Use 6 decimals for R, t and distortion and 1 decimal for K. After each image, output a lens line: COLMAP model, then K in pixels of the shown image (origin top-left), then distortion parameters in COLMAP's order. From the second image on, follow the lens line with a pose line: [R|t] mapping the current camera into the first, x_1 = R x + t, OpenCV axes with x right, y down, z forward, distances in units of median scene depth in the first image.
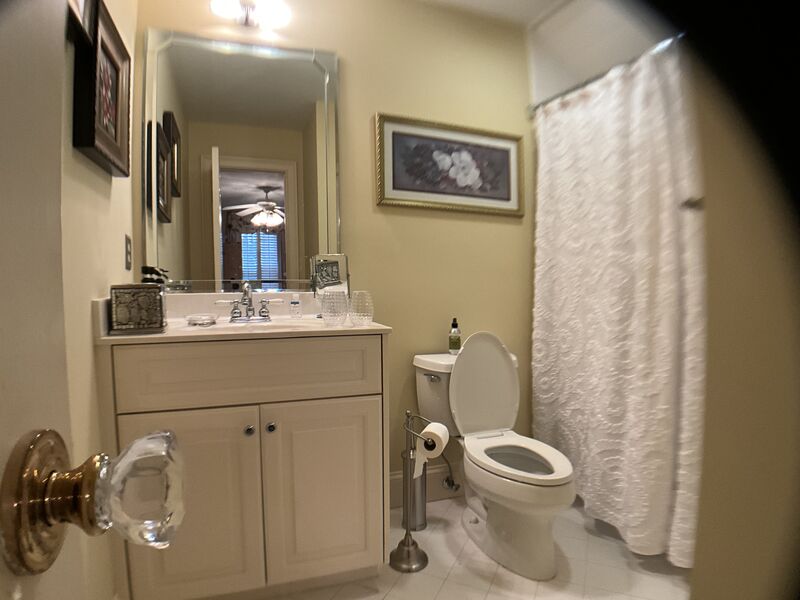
lens RADIAL K [[467.7, 0, 398.0], [0, 467.7, 301.7], [0, 0, 1]] dist [-0.097583, 0.002230]
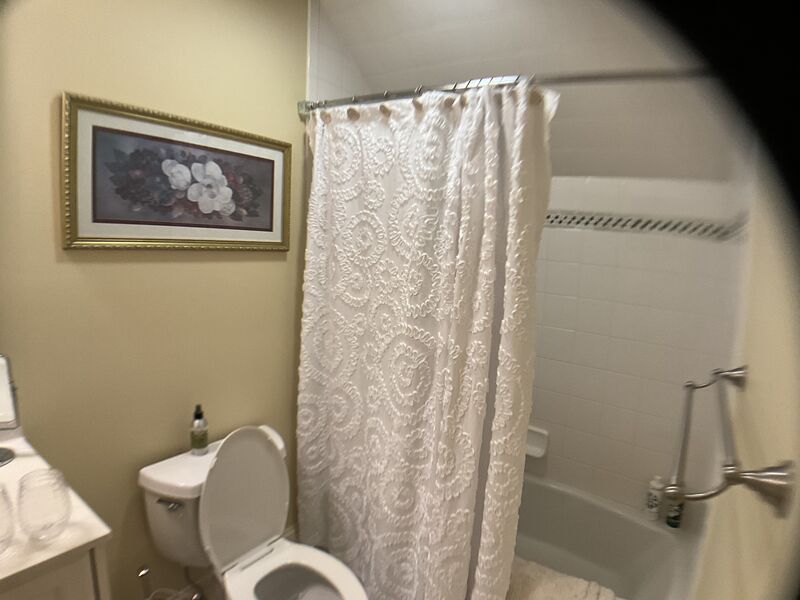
lens RADIAL K [[467.7, 0, 396.9], [0, 467.7, 302.0], [0, 0, 1]] dist [-0.097583, 0.002230]
pose [[0.836139, -0.031590, 0.547608, -0.000682], [-0.033366, 0.993562, 0.108263, -0.209889], [-0.547502, -0.108794, 0.829702, 0.288729]]
